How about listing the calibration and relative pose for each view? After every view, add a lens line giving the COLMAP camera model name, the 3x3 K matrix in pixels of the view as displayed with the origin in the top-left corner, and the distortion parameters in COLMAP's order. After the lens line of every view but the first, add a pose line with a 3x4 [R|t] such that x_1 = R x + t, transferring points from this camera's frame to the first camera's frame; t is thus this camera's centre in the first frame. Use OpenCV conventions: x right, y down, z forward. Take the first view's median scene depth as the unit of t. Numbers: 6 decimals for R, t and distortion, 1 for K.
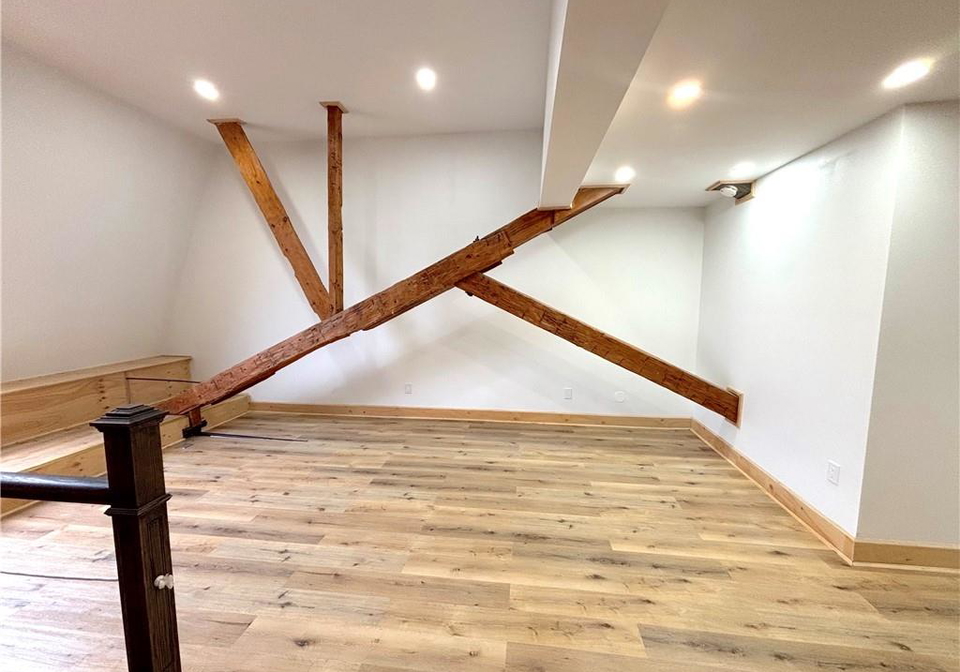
lens RADIAL K [[389.7, 0, 481.5], [0, 389.7, 328.8], [0, 0, 1]] dist [0.001730, 0.000427]
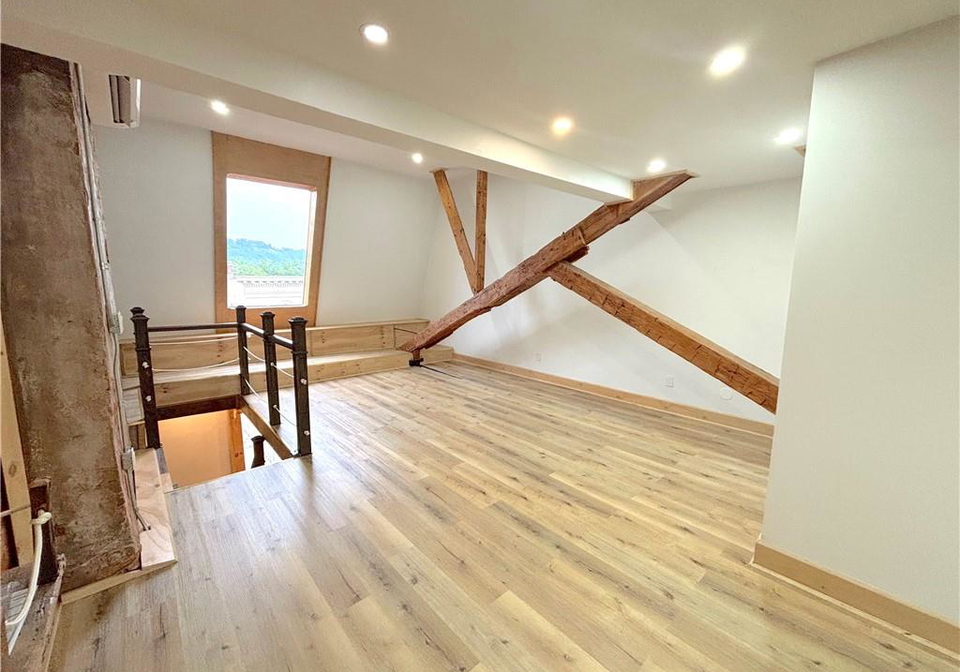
lens RADIAL K [[385.0, 0, 480.0], [0, 385.0, 336.0], [0, 0, 1]] dist [0.001583, 0.000205]
pose [[0.753227, 0.094508, -0.650935, 0.615392], [-0.067256, 0.995503, 0.066711, 0.021943], [0.654313, -0.006470, 0.756196, -0.077113]]
